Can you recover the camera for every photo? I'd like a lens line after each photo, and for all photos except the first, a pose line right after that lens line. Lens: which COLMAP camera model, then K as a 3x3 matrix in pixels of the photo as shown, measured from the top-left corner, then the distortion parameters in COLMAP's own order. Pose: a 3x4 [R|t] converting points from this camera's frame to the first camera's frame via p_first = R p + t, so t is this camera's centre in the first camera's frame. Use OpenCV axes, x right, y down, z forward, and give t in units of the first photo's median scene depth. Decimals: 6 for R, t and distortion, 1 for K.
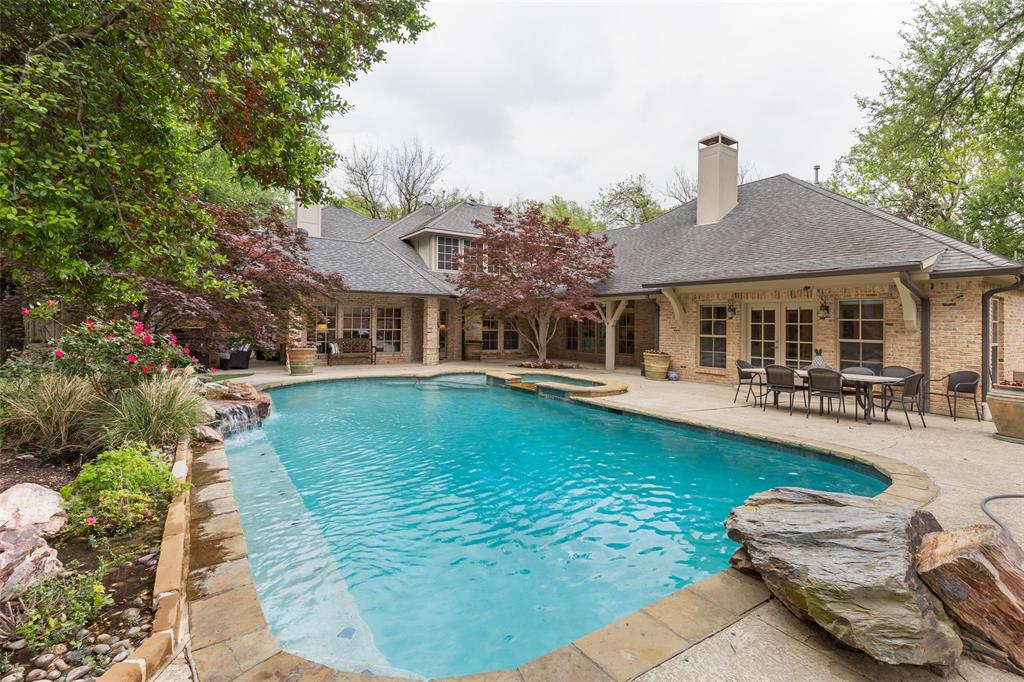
lens RADIAL K [[468.8, 0, 509.5], [0, 468.8, 317.3], [0, 0, 1]] dist [0.006608, 0.000046]
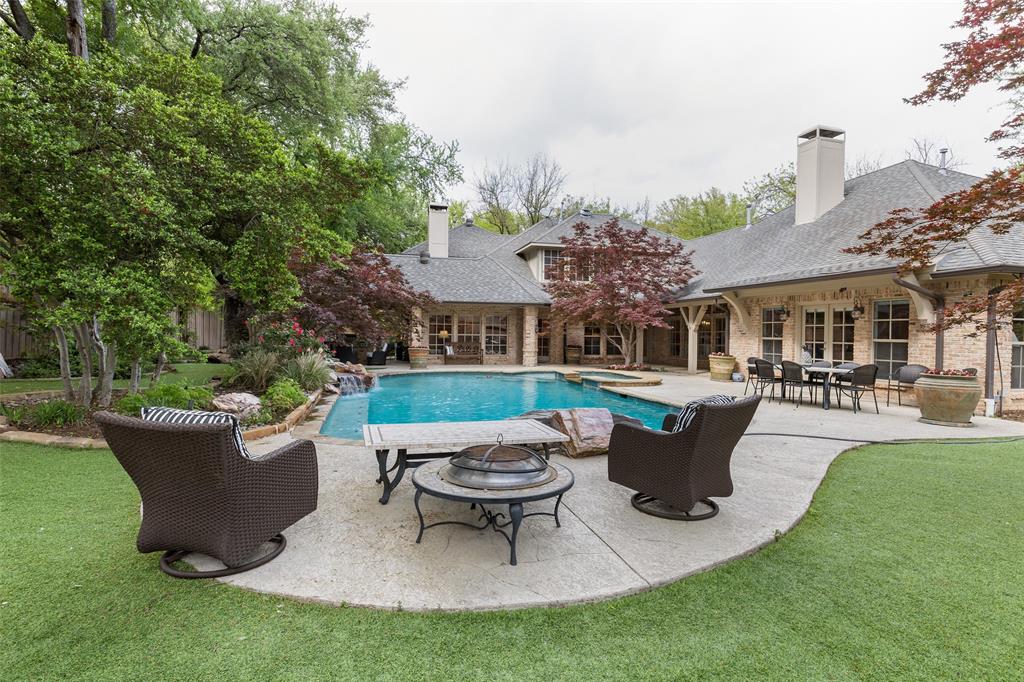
lens RADIAL K [[514.0, 0, 510.8], [0, 514.0, 341.7], [0, 0, 1]] dist [-0.001467, 0.000793]
pose [[0.946429, 0.003074, -0.322898, 0.214564], [0.005464, 0.999659, 0.025532, 0.012948], [0.322866, -0.025929, 0.946089, -0.204472]]
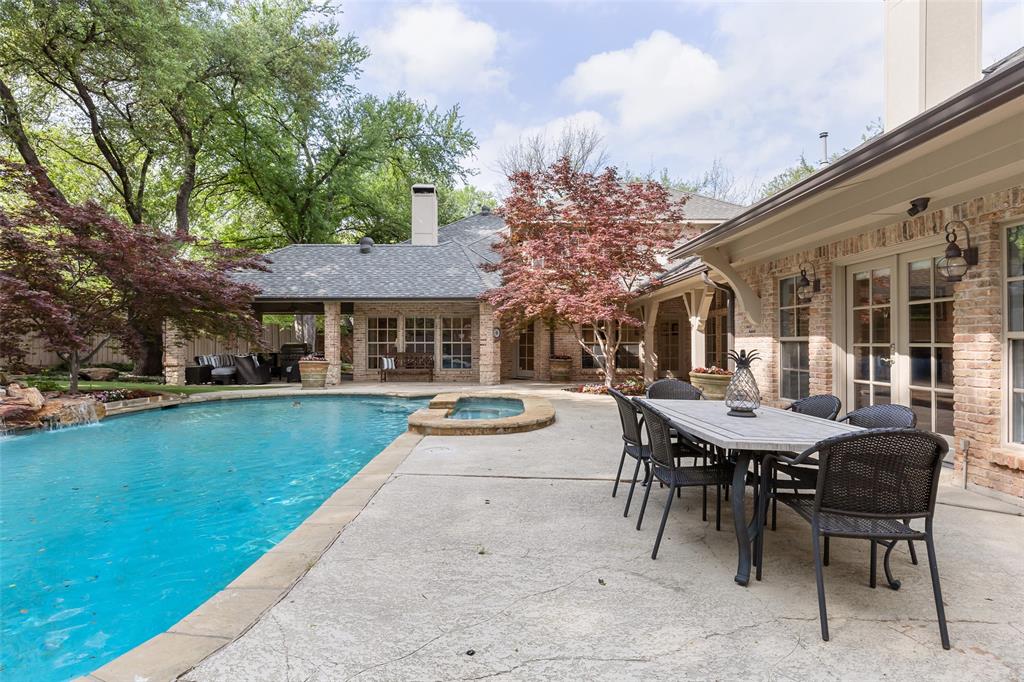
lens RADIAL K [[514.0, 0, 512.9], [0, 514.0, 343.1], [0, 0, 1]] dist [-0.001467, 0.000793]
pose [[0.848757, -0.015273, -0.528562, 0.394366], [0.020376, 0.999785, 0.003830, 0.030691], [0.528390, -0.014021, 0.848886, 0.306507]]
